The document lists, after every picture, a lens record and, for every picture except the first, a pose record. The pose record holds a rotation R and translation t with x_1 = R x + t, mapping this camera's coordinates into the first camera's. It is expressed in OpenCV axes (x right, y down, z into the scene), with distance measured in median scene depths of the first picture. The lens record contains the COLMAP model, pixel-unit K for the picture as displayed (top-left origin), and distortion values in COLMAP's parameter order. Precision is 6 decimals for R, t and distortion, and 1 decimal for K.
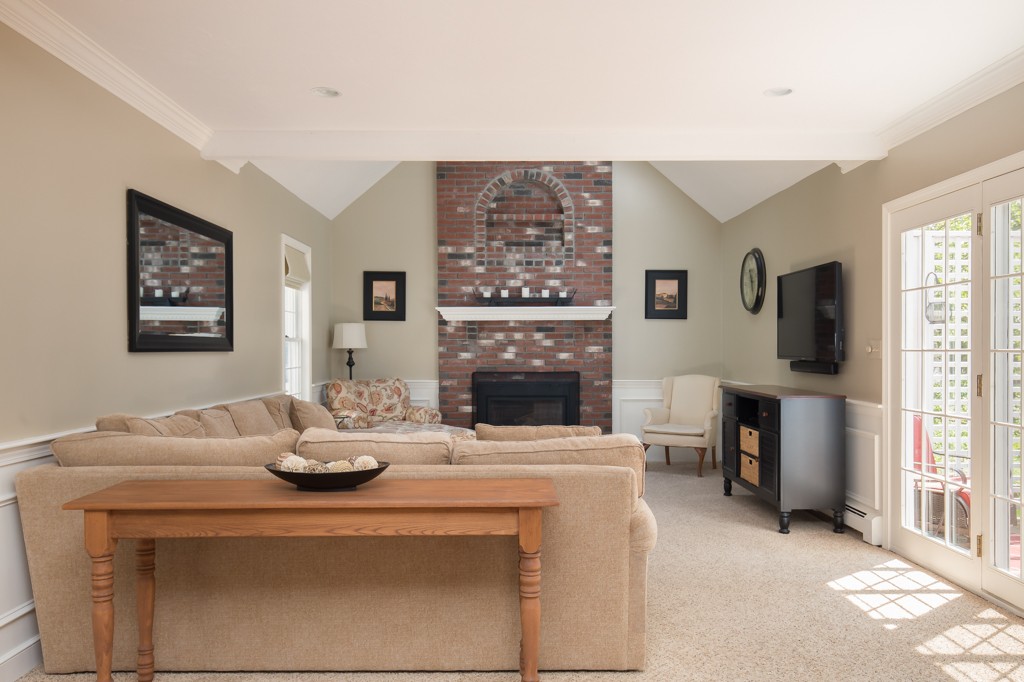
lens RADIAL K [[801.7, 0, 512.7], [0, 801.7, 347.9], [0, 0, 1]] dist [0.009682, 0.003313]
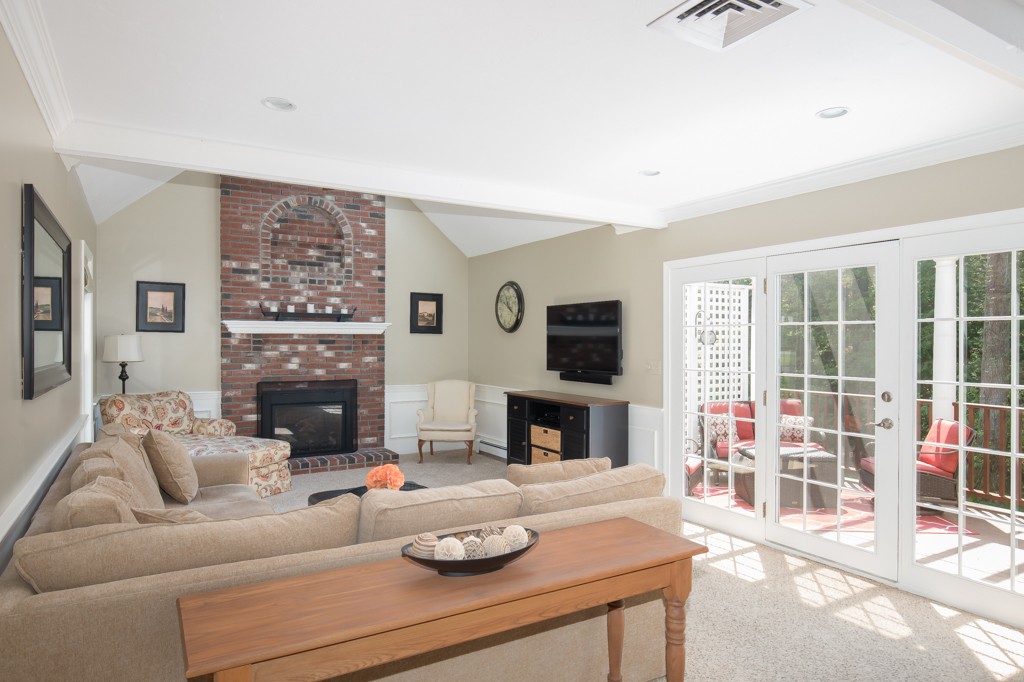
lens RADIAL K [[626.5, 0, 512.0], [0, 626.5, 341.0], [0, 0, 1]] dist [-0.001596, -0.000595]
pose [[0.867051, 0.005894, 0.498184, -0.169538], [-0.004947, 0.999983, -0.003222, -0.022816], [-0.498194, 0.000329, 0.867065, 0.119928]]
